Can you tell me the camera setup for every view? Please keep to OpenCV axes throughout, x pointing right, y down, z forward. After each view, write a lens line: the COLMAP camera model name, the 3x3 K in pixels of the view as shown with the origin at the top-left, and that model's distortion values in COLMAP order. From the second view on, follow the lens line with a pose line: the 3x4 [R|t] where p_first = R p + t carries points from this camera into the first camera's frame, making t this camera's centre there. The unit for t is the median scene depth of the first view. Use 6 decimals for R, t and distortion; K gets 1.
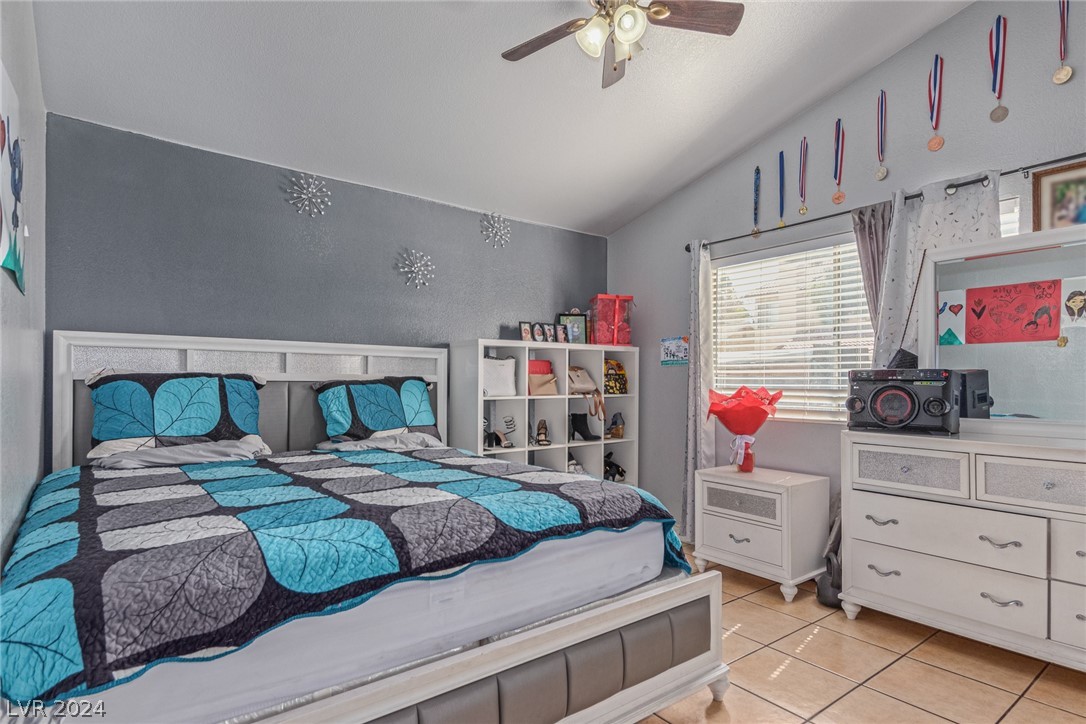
lens RADIAL K [[562.5, 0, 569.6], [0, 562.5, 379.3], [0, 0, 1]] dist [0.016108, -0.000744]
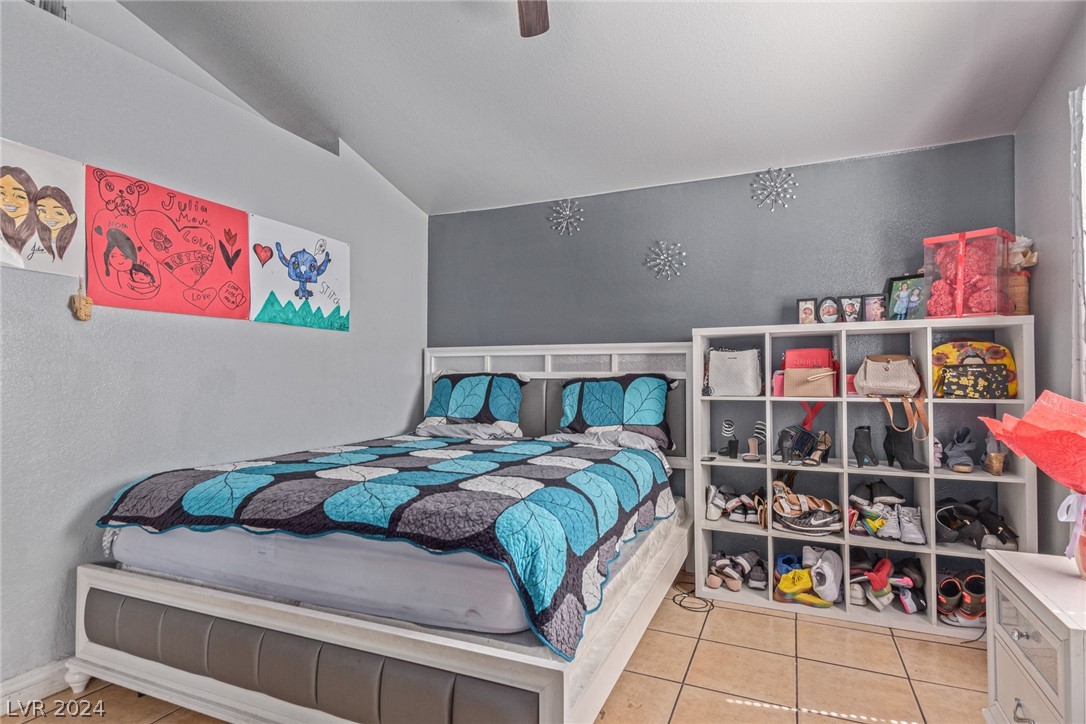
lens RADIAL K [[562.5, 0, 546.4], [0, 562.5, 368.4], [0, 0, 1]] dist [0.016108, -0.000744]
pose [[0.472674, -0.020772, -0.880993, 0.566728], [0.006401, 0.999777, -0.020138, 0.005342], [0.881214, 0.003880, 0.472701, 0.455387]]
